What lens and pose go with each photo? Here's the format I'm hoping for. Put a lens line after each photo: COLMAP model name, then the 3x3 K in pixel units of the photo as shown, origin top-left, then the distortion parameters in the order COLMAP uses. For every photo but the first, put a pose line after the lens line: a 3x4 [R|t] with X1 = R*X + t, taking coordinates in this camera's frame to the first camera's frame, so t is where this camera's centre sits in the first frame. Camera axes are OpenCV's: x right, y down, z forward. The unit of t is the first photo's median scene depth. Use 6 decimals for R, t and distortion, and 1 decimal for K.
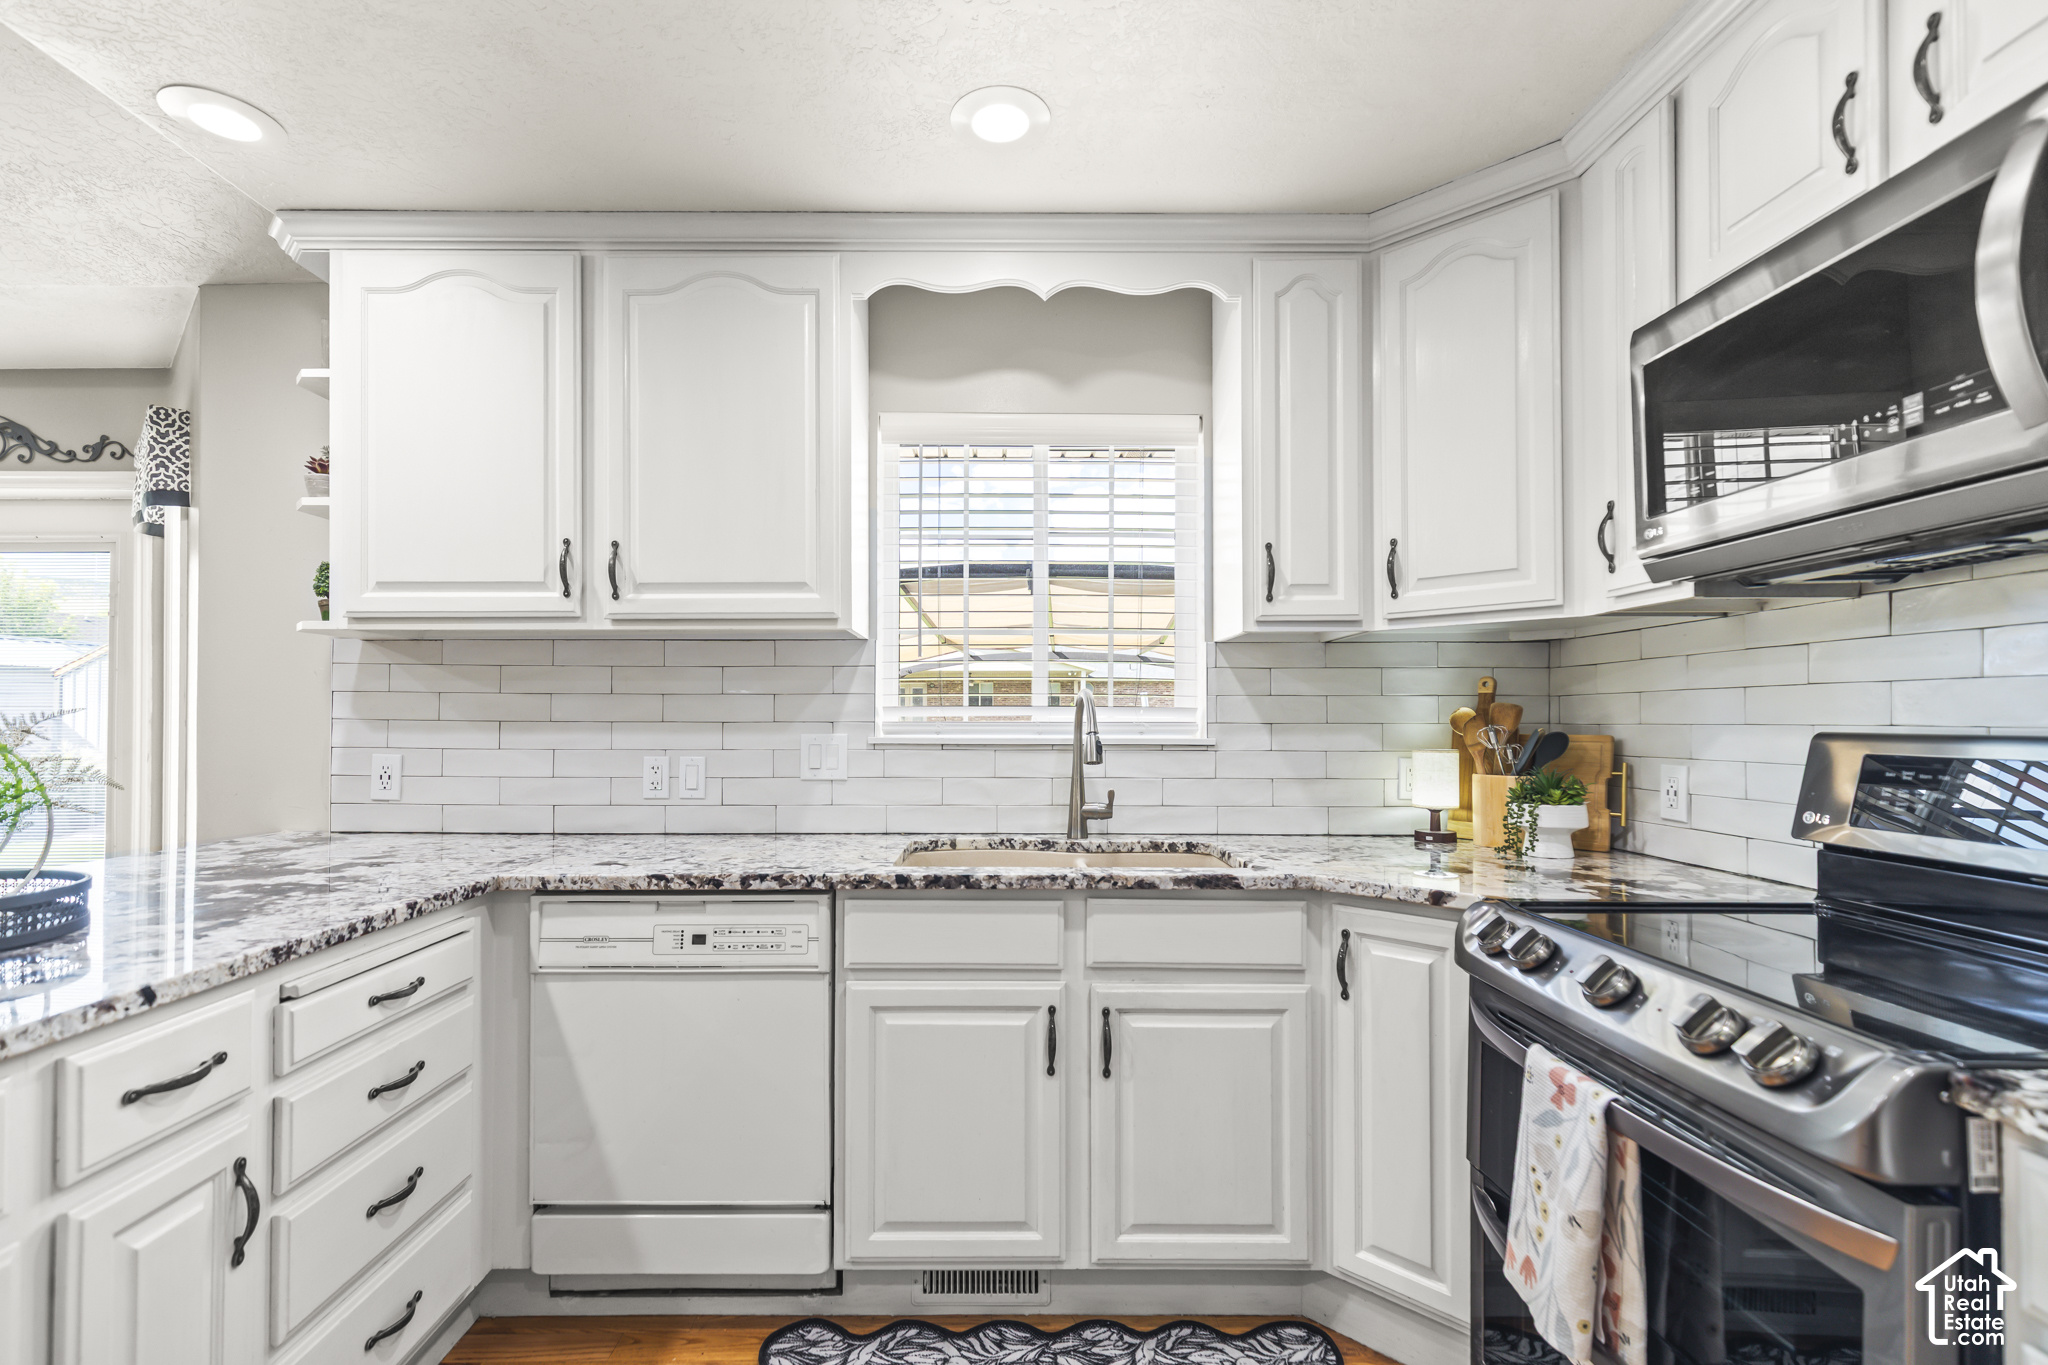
lens RADIAL K [[933.0, 0, 1002.2], [0, 933.0, 714.5], [0, 0, 1]] dist [0.004447, 0.000094]
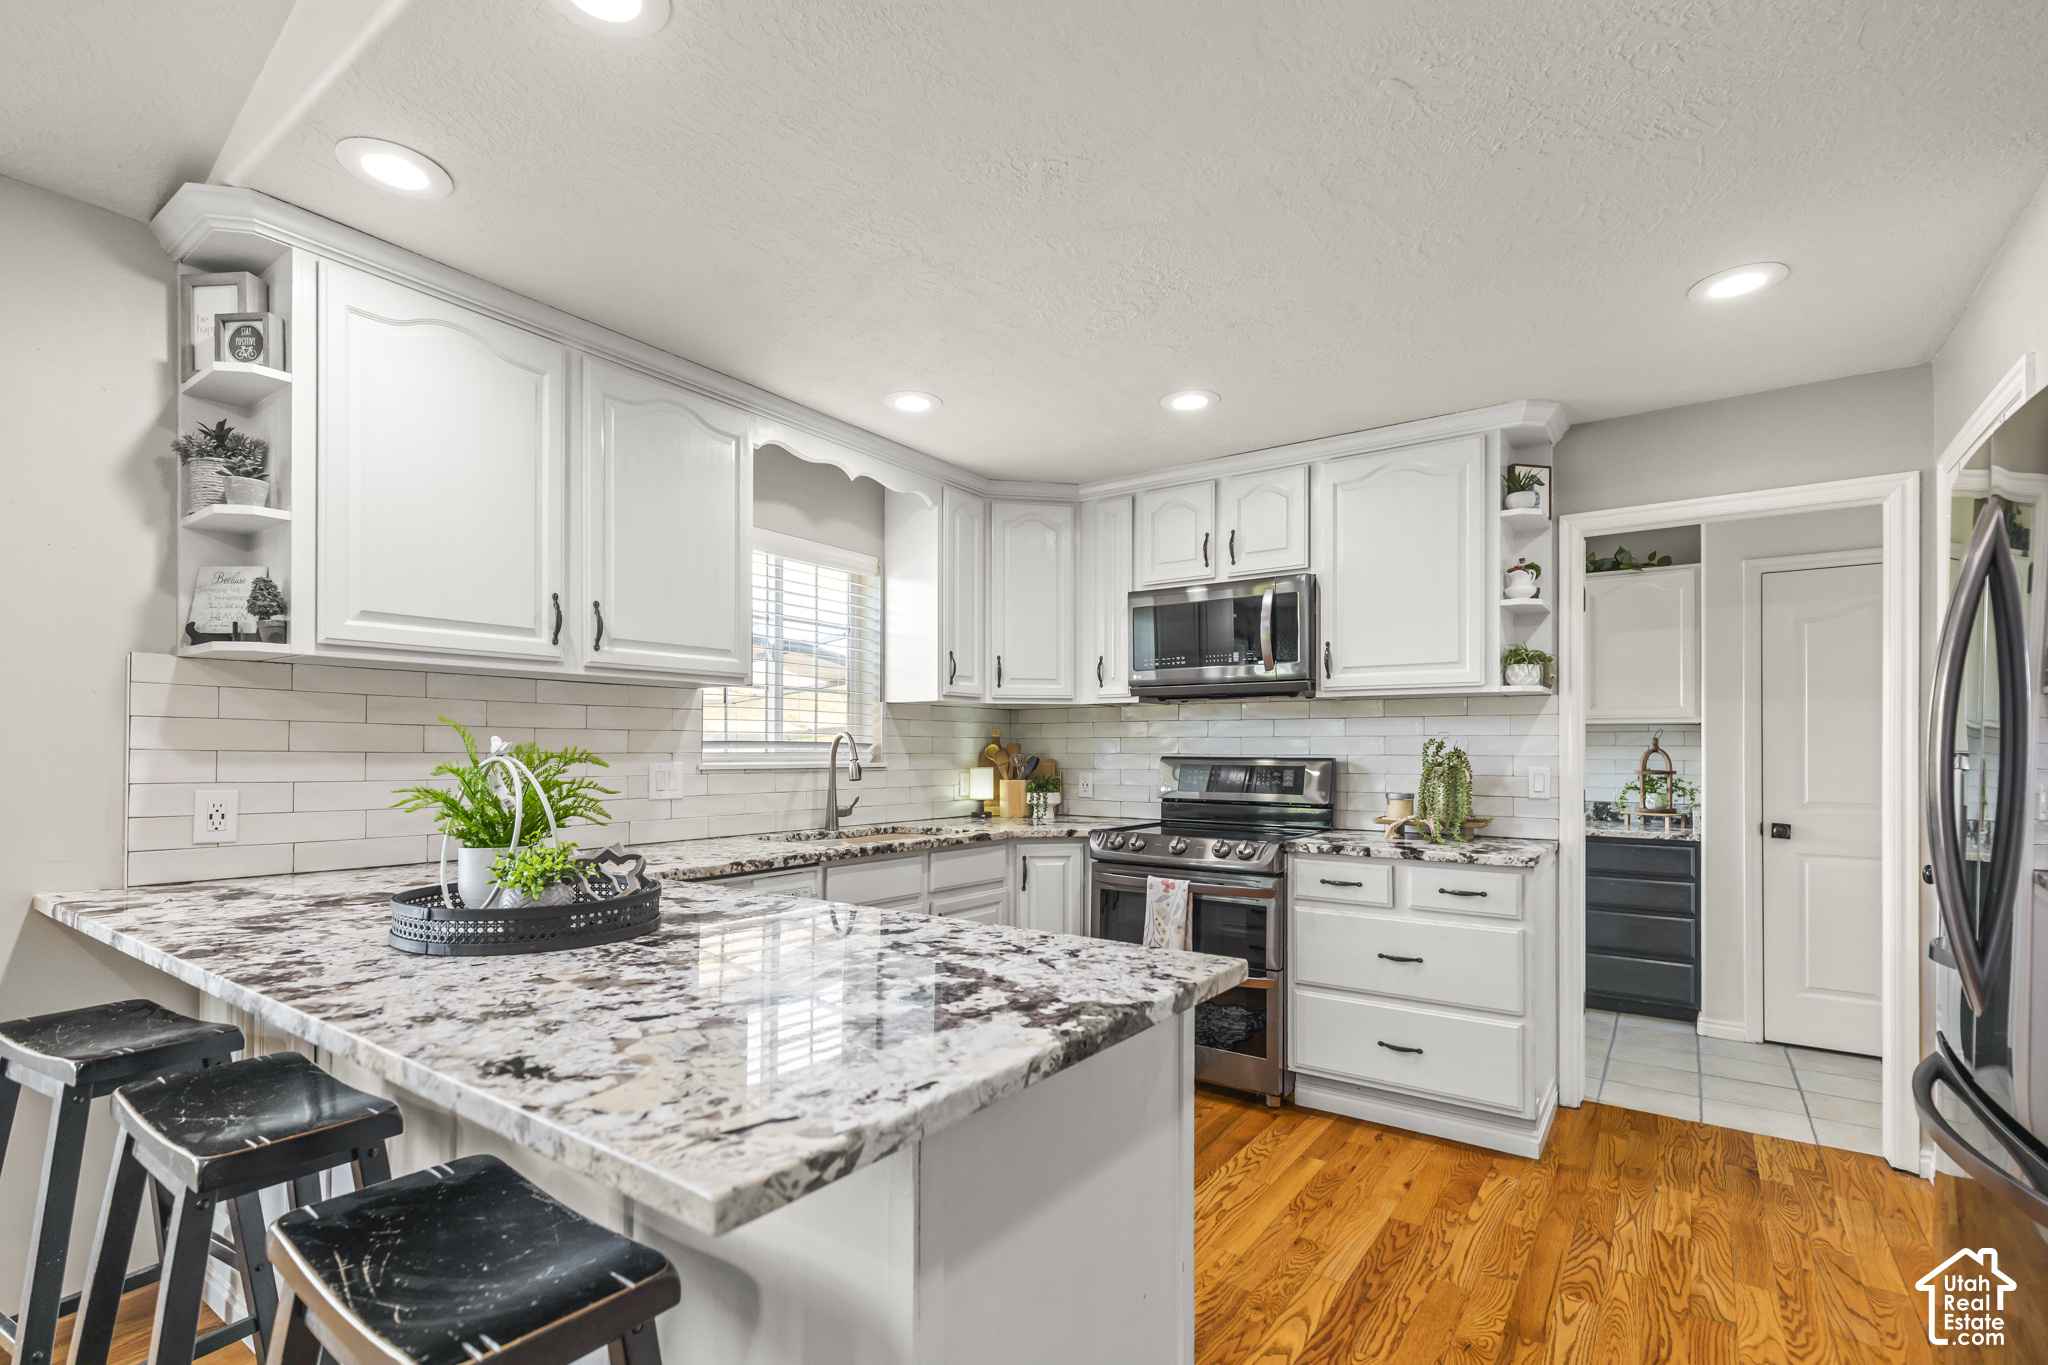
lens RADIAL K [[933.0, 0, 1007.1], [0, 933.0, 750.9], [0, 0, 1]] dist [0.004447, 0.000094]
pose [[0.591428, 0.000582, 0.806358, -1.052806], [-0.006546, 0.999970, 0.004079, -0.002882], [-0.806332, -0.007691, 0.591414, -0.127198]]
